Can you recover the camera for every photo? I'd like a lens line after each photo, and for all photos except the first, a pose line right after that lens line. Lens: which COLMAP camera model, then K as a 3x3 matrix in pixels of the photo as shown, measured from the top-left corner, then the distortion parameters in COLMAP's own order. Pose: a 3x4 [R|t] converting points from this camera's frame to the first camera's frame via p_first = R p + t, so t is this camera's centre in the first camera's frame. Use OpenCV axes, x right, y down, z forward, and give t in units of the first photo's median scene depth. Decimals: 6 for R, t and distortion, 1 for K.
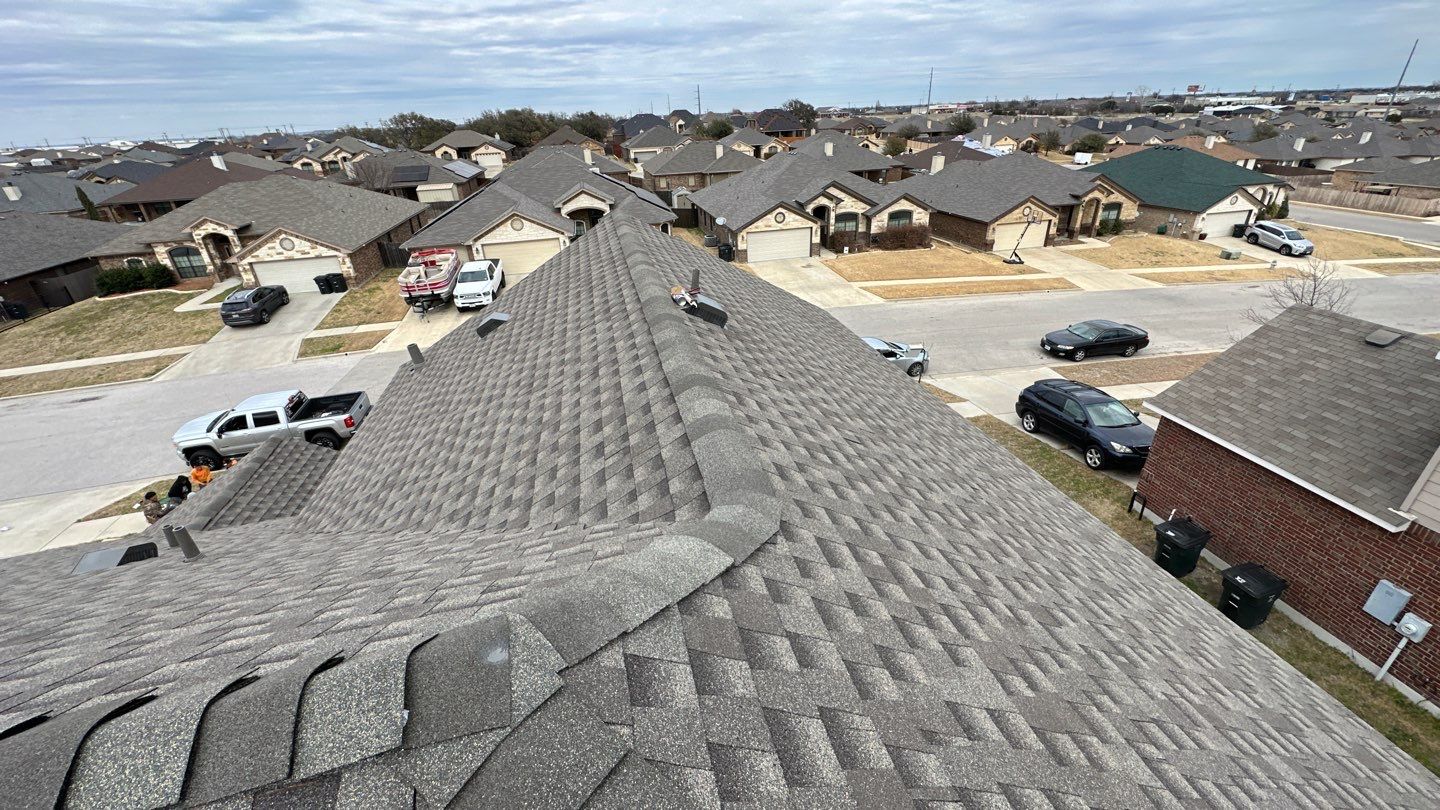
lens RADIAL K [[574.4, 0, 719.3], [0, 574.4, 404.6], [0, 0, 1]] dist [-0.003139, -0.000188]
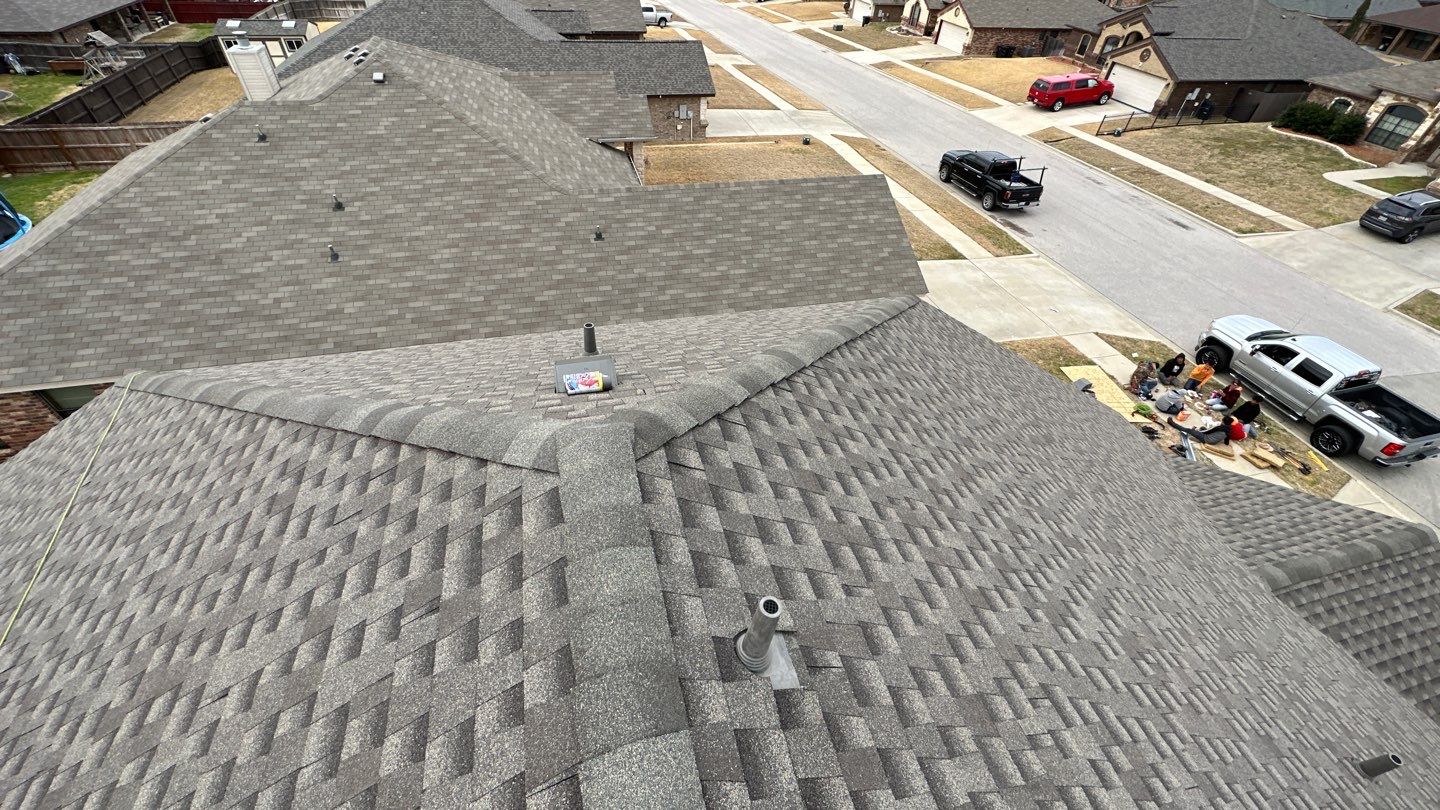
lens RADIAL K [[574.4, 0, 719.3], [0, 574.4, 404.6], [0, 0, 1]] dist [-0.003139, -0.000188]
pose [[0.032324, 0.705326, -0.708146, -0.145480], [-0.500840, 0.624572, 0.599223, -0.008060], [0.864936, 0.335299, 0.373444, -0.009695]]
